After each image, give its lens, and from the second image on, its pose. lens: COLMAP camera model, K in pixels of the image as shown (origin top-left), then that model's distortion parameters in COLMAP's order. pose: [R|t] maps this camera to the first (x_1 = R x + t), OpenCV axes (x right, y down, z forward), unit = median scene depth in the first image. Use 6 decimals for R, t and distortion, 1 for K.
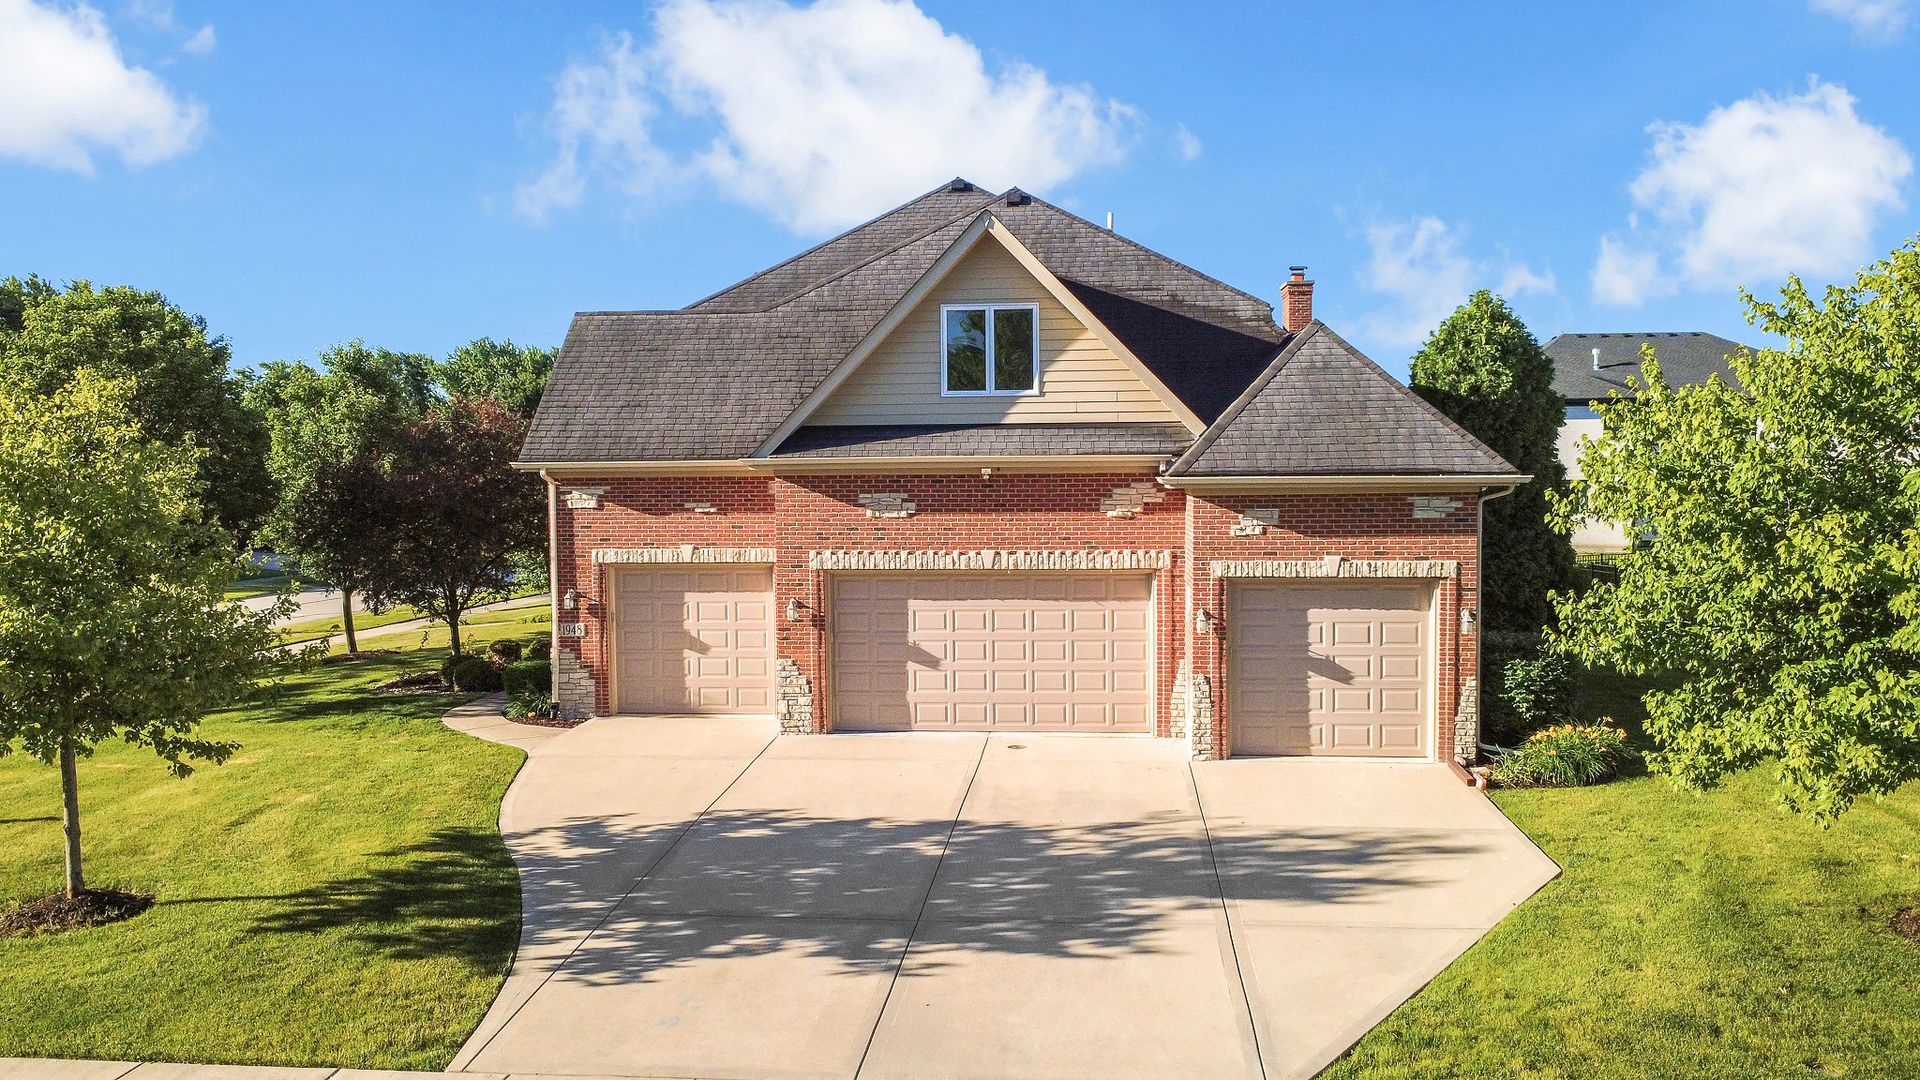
lens RADIAL K [[1391.9, 0, 960.0], [0, 1391.9, 540.0], [0, 0, 1]] dist [0.004151, 0.002546]
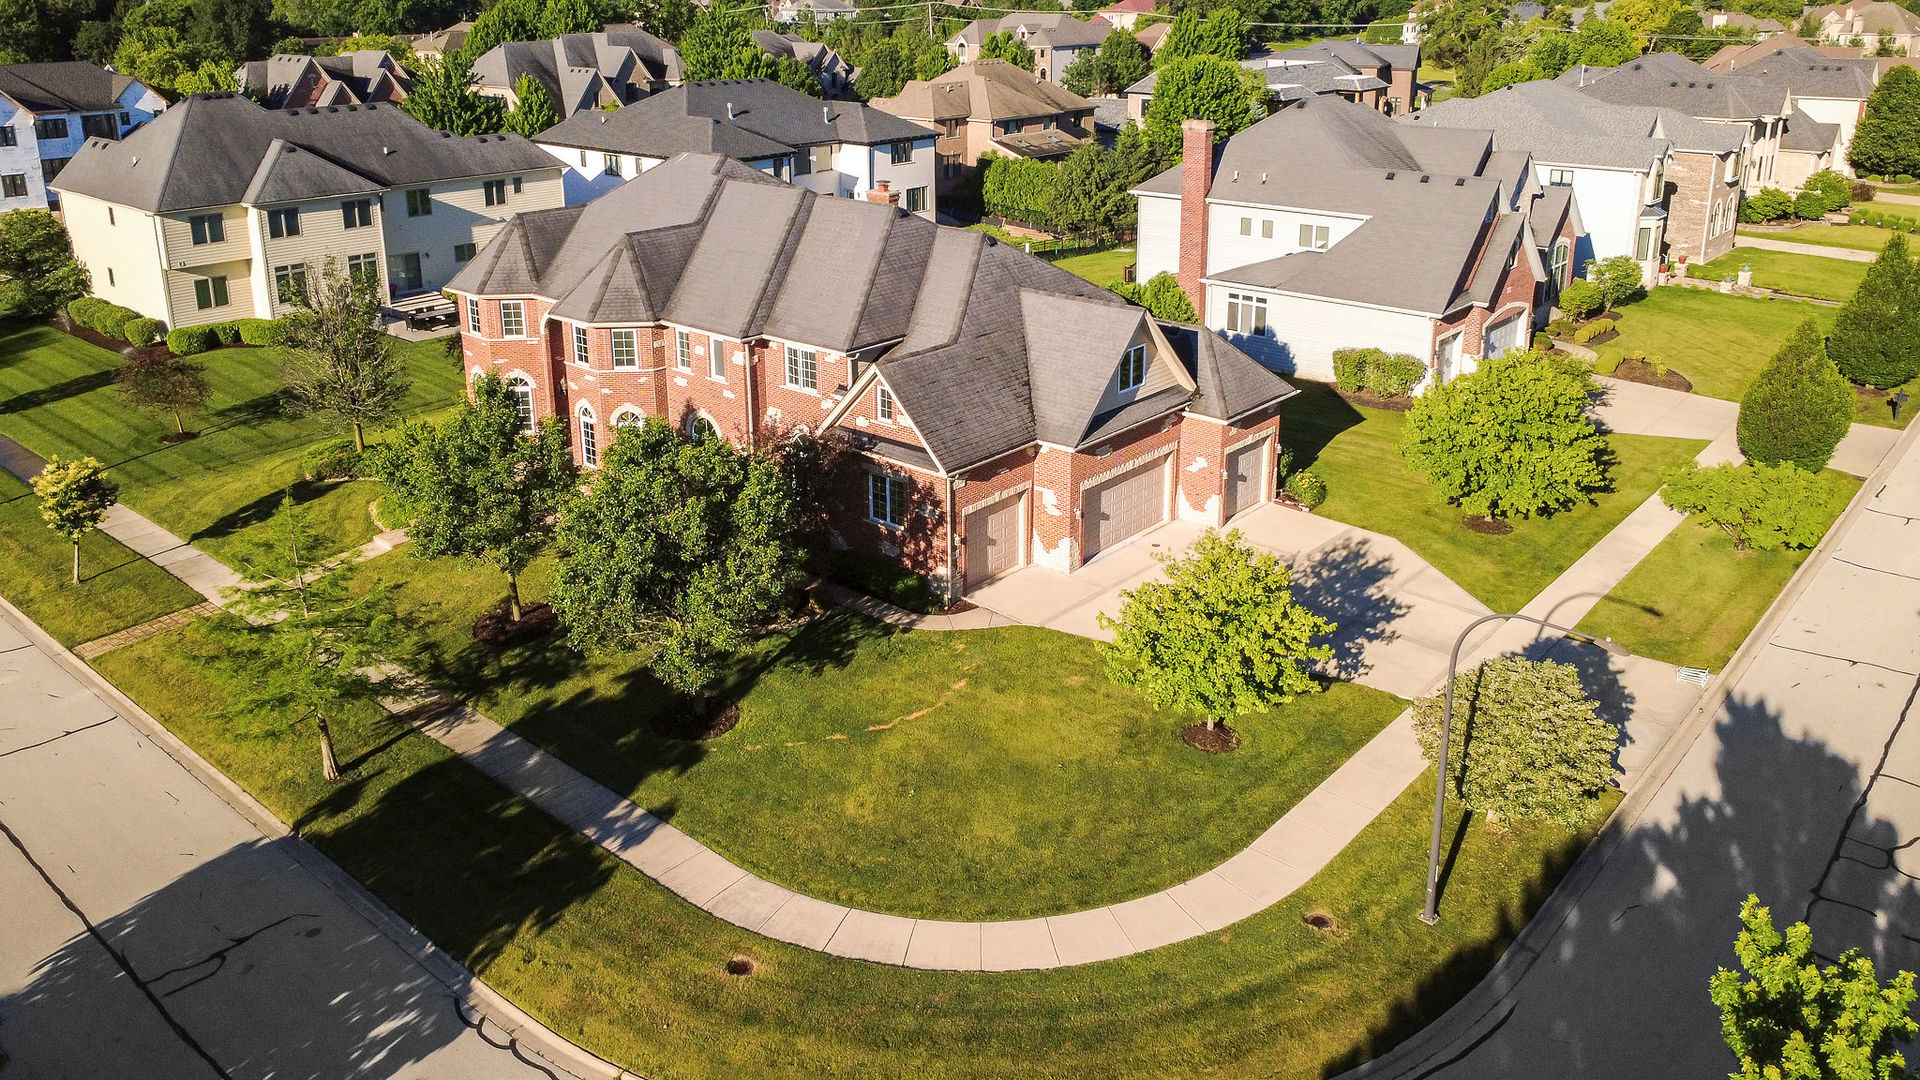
lens RADIAL K [[1450.2, 0, 968.1], [0, 1450.2, 341.4], [0, 0, 1]] dist [-0.003349, -0.003853]
pose [[0.582199, -0.192446, 0.789942, -1.978647], [0.038939, 0.977068, 0.209335, -0.692610], [-0.812113, -0.091115, 0.576342, -0.054105]]
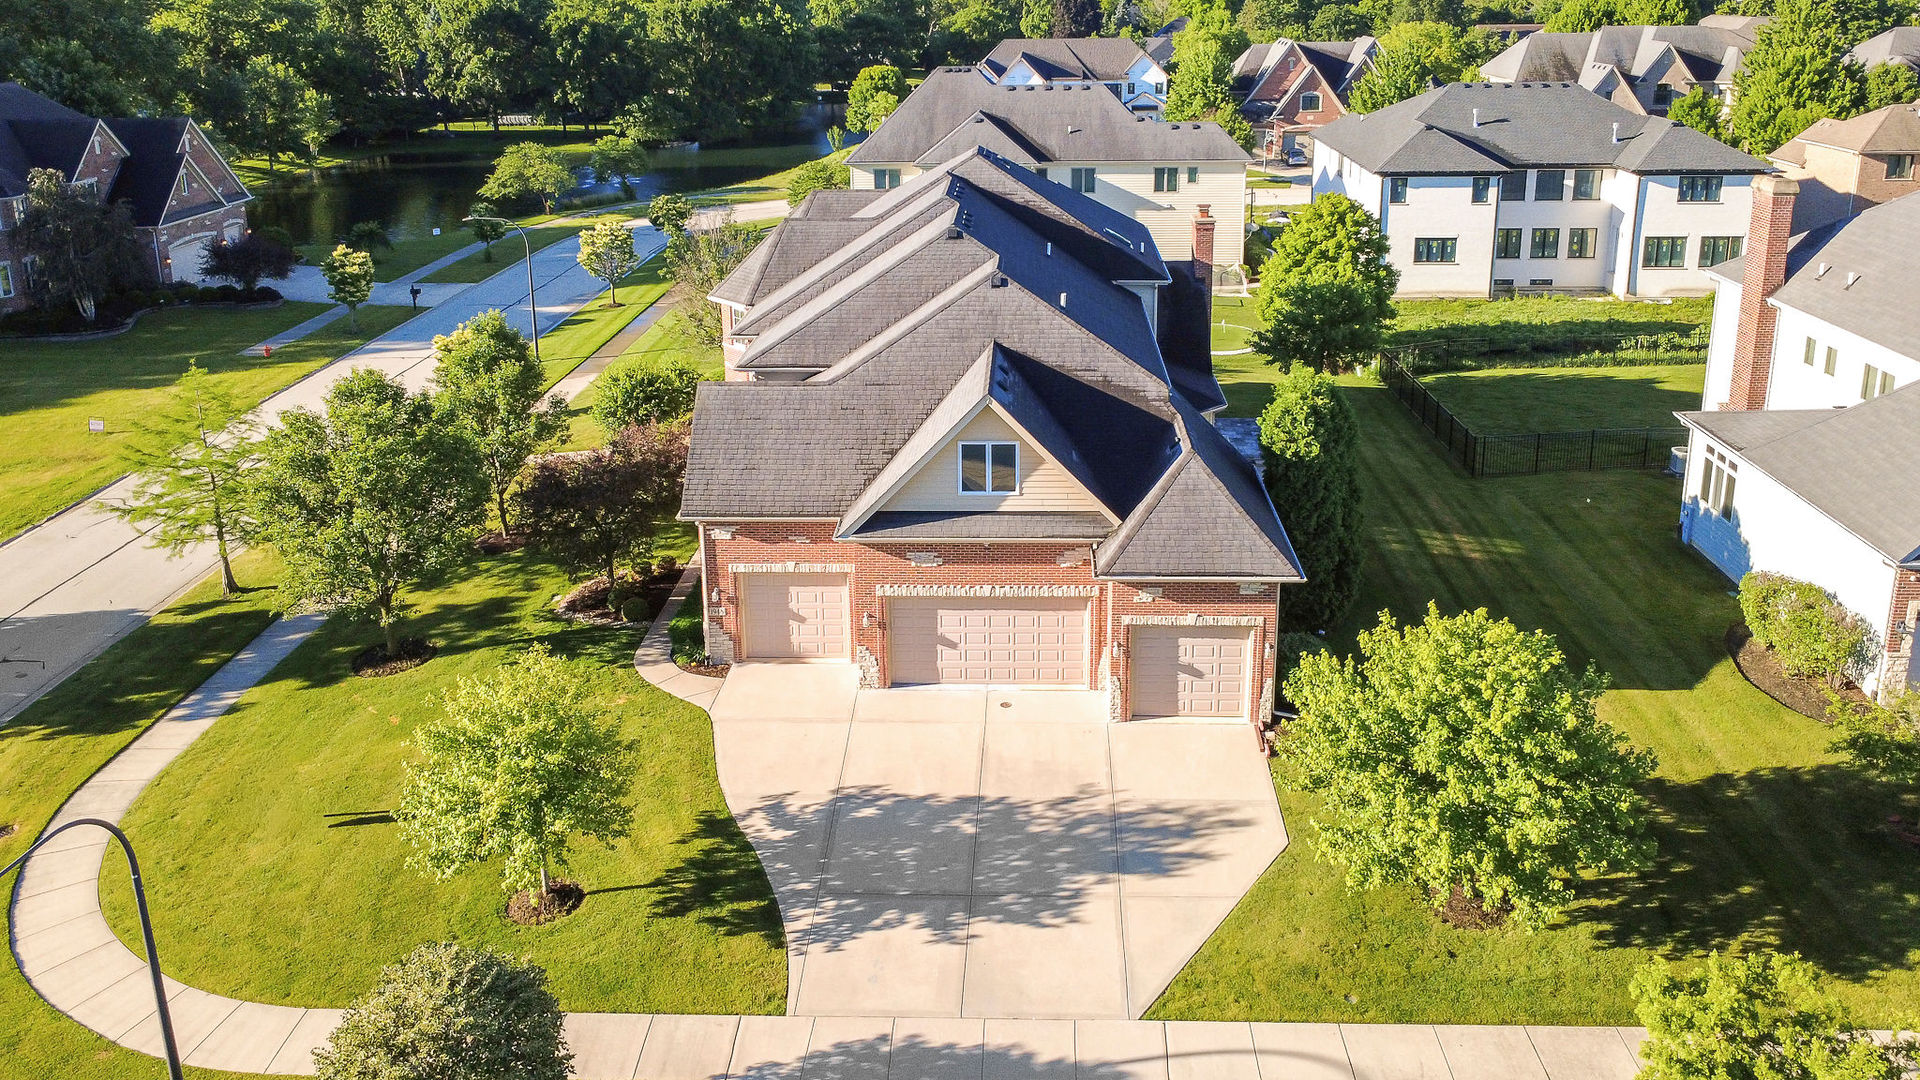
lens RADIAL K [[1442.3, 0, 984.7], [0, 1442.3, 367.5], [0, 0, 1]] dist [-0.004097, -0.001030]
pose [[0.998354, -0.015308, 0.055271, -0.077736], [0.003100, 0.976714, 0.214523, -0.649642], [-0.057268, -0.213998, 0.975154, -0.628708]]
